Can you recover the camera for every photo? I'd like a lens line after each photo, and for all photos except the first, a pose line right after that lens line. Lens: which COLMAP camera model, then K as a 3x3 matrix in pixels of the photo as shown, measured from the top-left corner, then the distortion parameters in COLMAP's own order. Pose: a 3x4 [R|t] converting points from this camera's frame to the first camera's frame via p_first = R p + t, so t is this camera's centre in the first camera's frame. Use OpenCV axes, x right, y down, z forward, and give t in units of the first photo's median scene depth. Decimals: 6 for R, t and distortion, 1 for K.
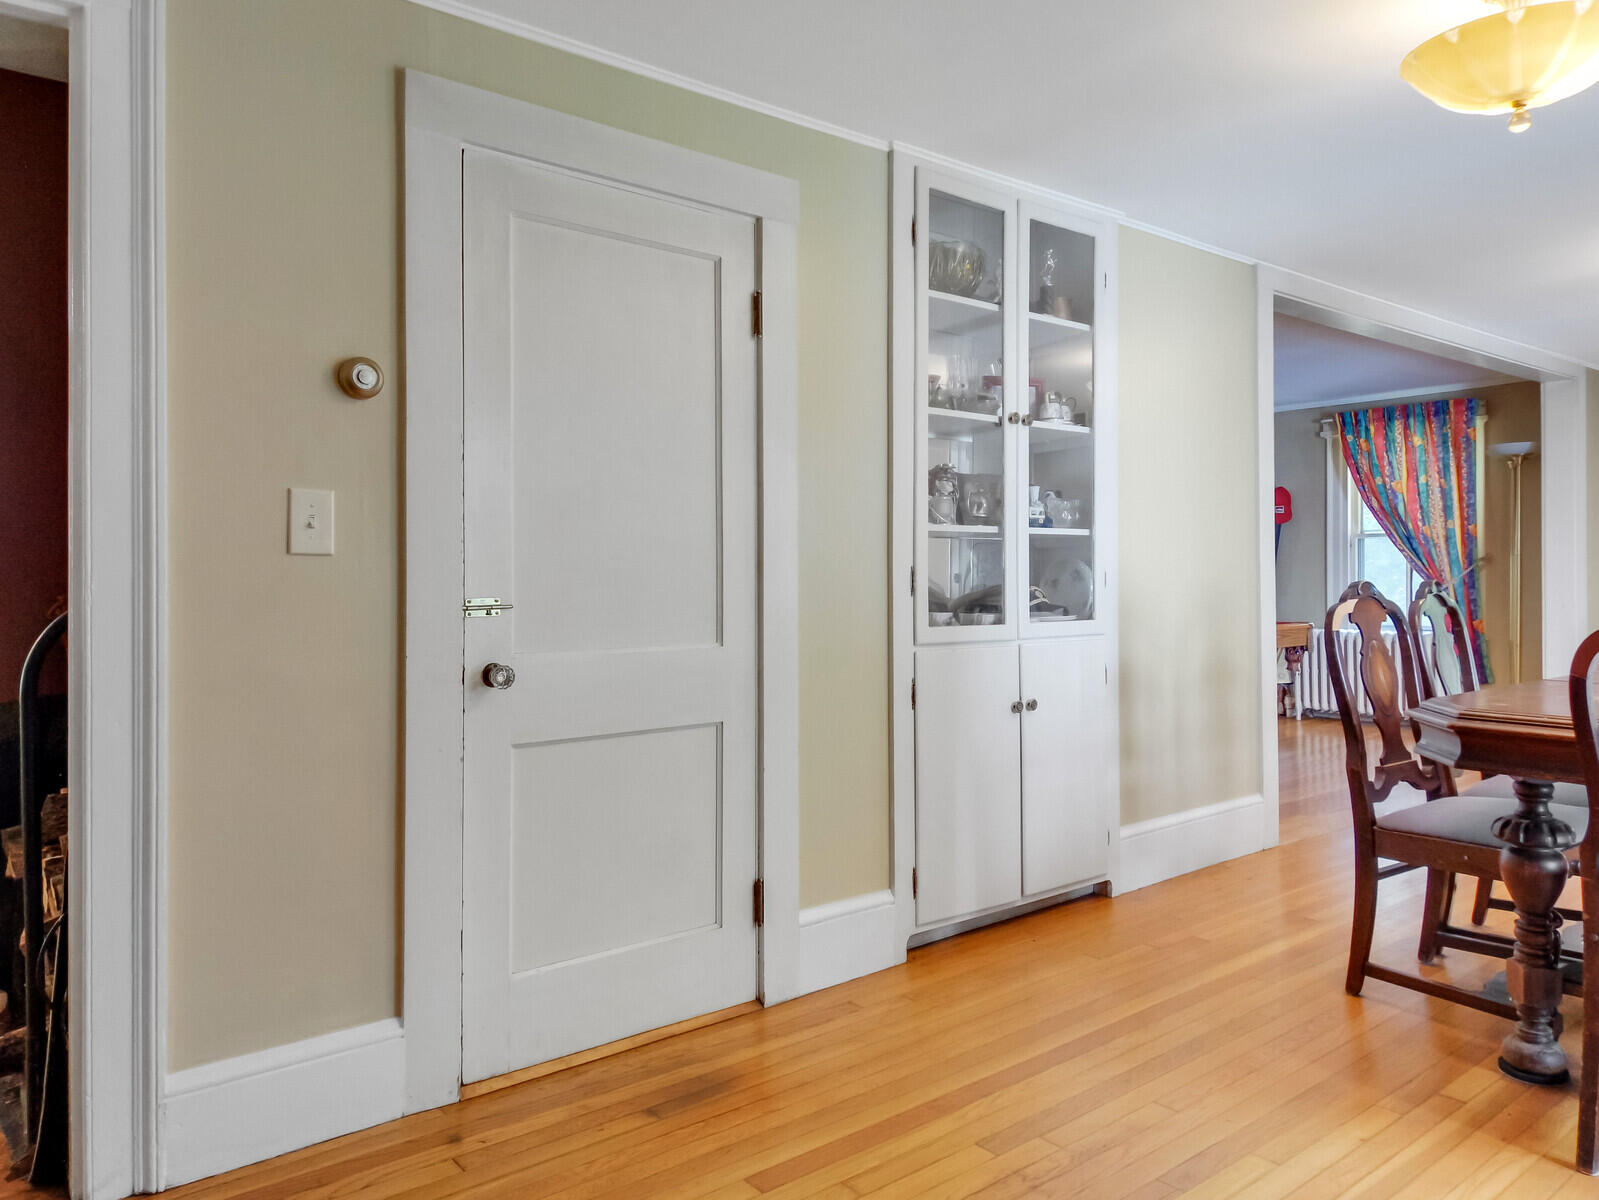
lens RADIAL K [[1139.6, 0, 801.7], [0, 1139.6, 584.9], [0, 0, 1]] dist [0.042523, -0.036039]
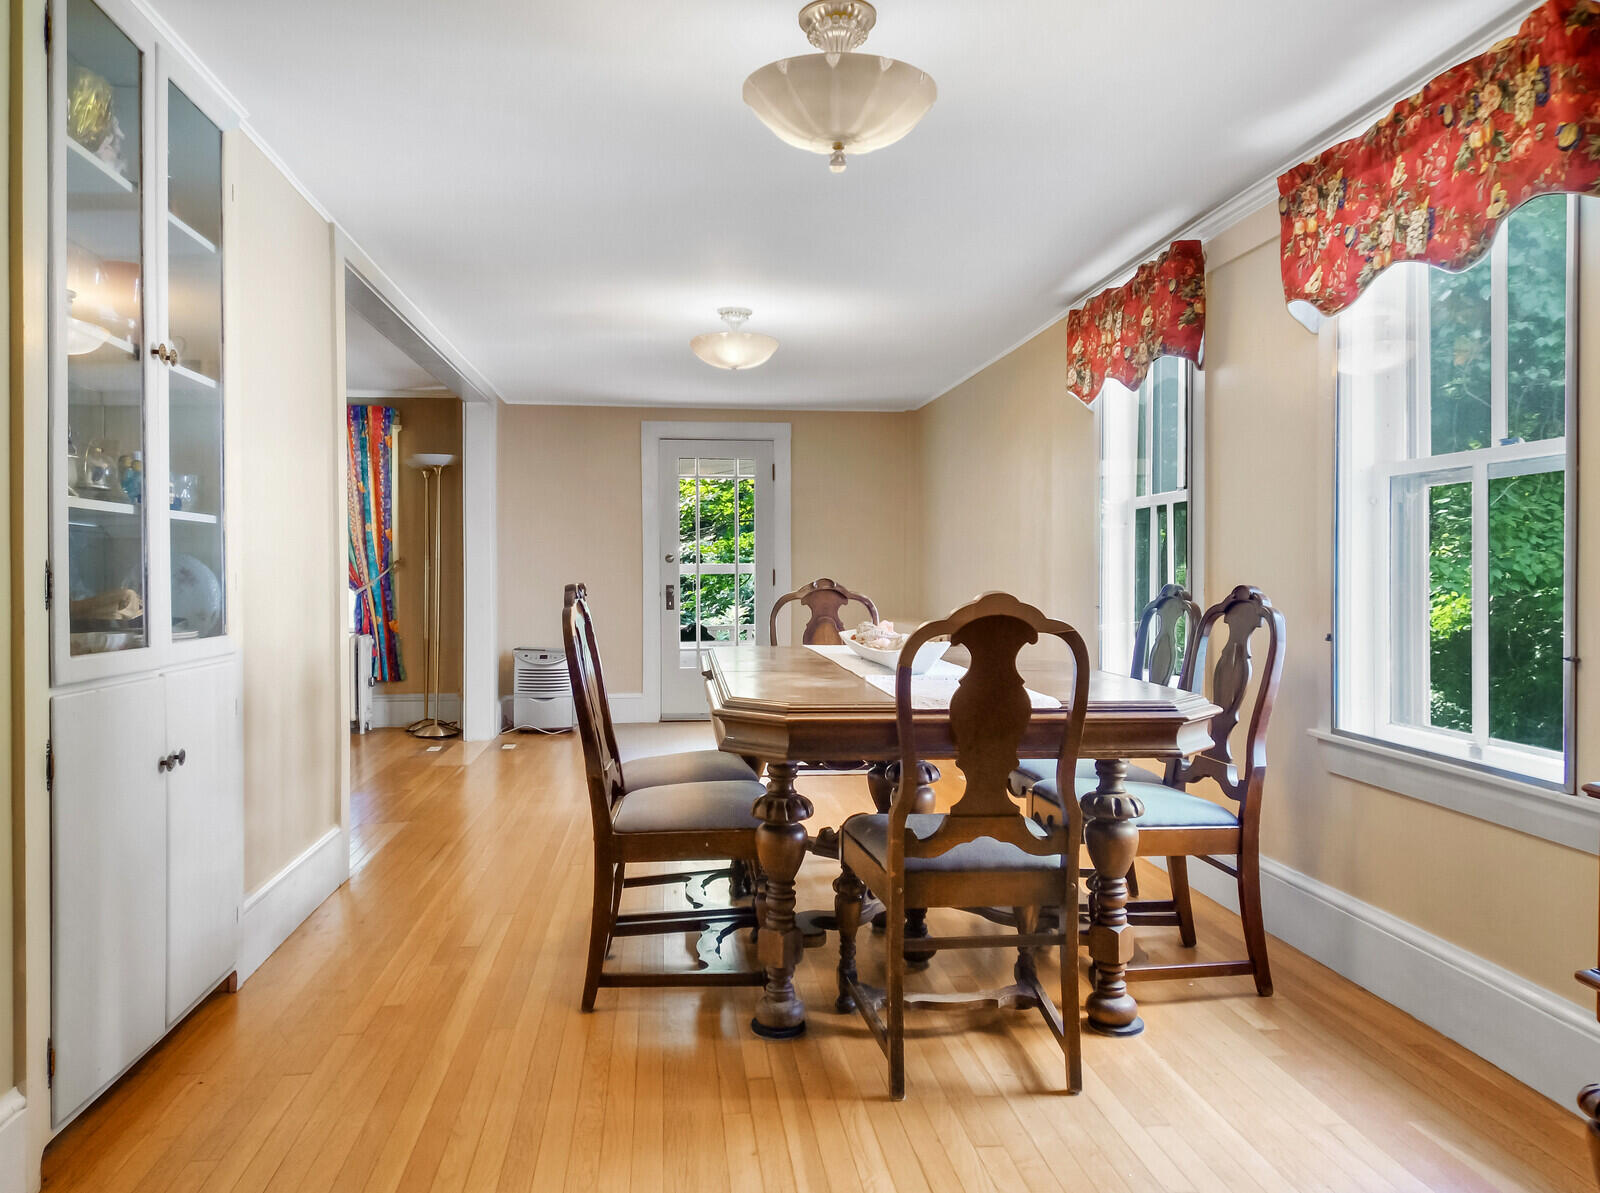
lens RADIAL K [[1140.3, 0, 798.3], [0, 1140.3, 588.9], [0, 0, 1]] dist [0.042523, -0.036039]
pose [[0.536096, -0.007272, 0.844126, -0.204988], [0.006092, 0.999970, 0.004746, -0.001671], [-0.844135, 0.002598, 0.536124, 0.290690]]
